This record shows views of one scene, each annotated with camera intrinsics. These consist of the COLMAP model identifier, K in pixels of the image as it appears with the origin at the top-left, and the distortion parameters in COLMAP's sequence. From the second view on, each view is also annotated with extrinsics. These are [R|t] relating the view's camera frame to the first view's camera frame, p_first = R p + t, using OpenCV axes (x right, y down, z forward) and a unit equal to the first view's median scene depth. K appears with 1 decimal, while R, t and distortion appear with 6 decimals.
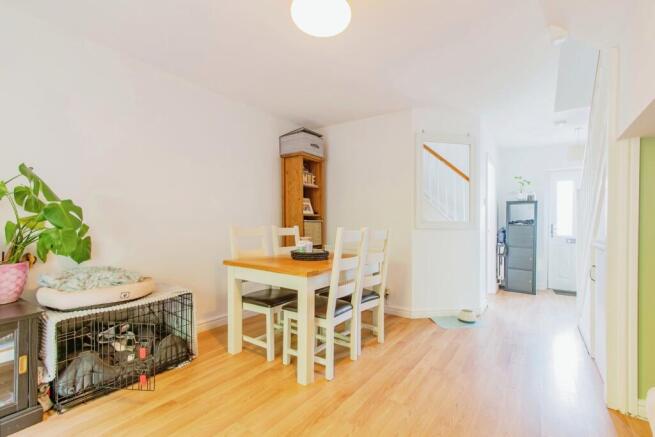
lens RADIAL K [[299.3, 0, 328.4], [0, 299.3, 224.2], [0, 0, 1]] dist [-0.000950, -0.000017]
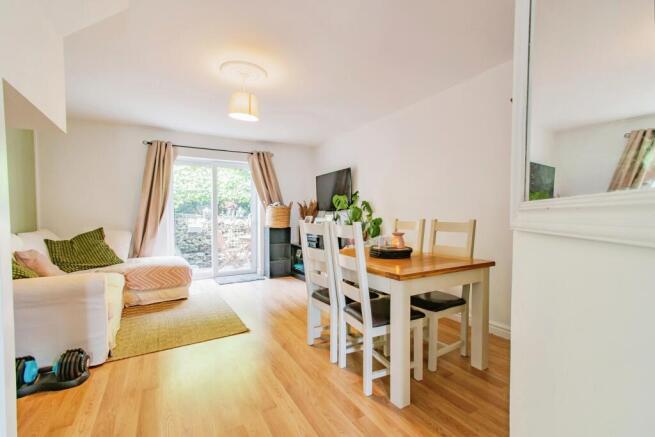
lens RADIAL K [[299.3, 0, 328.4], [0, 299.3, 224.2], [0, 0, 1]] dist [-0.000950, -0.000017]
pose [[-0.414913, 0.029955, -0.909368, 0.627658], [-0.003118, 0.999405, 0.034344, -0.009263], [0.909856, 0.017086, -0.414573, 0.923200]]
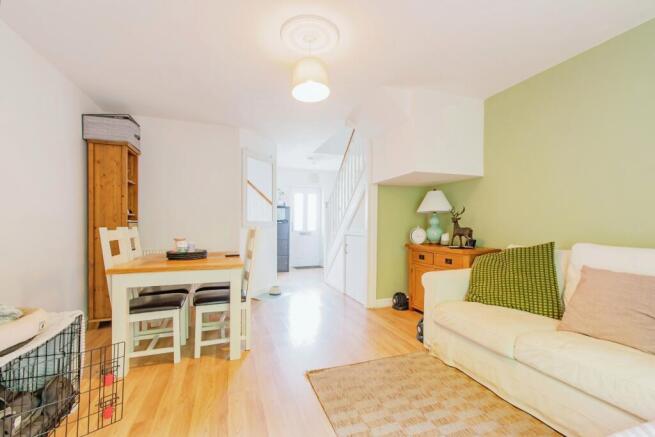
lens RADIAL K [[299.3, 0, 328.4], [0, 299.3, 224.2], [0, 0, 1]] dist [-0.000950, -0.000017]
pose [[0.567016, -0.010414, 0.823641, -0.470814], [0.008829, 0.999939, 0.006565, -0.002175], [-0.823659, 0.003550, 0.567074, 0.019978]]
